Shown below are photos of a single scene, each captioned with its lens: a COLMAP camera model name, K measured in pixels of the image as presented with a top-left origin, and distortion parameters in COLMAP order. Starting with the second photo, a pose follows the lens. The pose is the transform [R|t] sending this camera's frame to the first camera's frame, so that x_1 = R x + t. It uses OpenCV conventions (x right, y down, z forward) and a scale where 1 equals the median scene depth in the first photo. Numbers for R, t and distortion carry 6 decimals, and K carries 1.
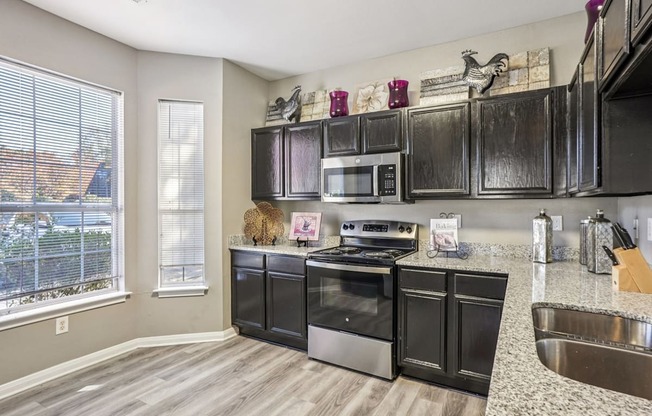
lens RADIAL K [[340.6, 0, 319.2], [0, 340.6, 207.4], [0, 0, 1]] dist [-0.051585, 0.029206]
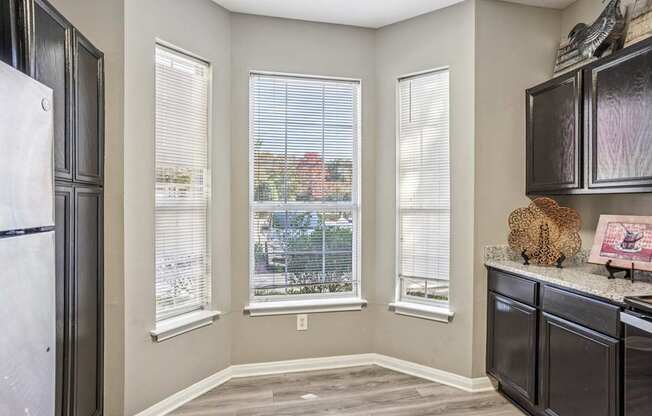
lens RADIAL K [[340.6, 0, 319.2], [0, 340.6, 207.4], [0, 0, 1]] dist [-0.051585, 0.029206]
pose [[0.664141, 0.003691, -0.747598, 0.028613], [0.005494, 0.999937, 0.009817, -0.005975], [0.747587, -0.010627, 0.664079, 0.287337]]
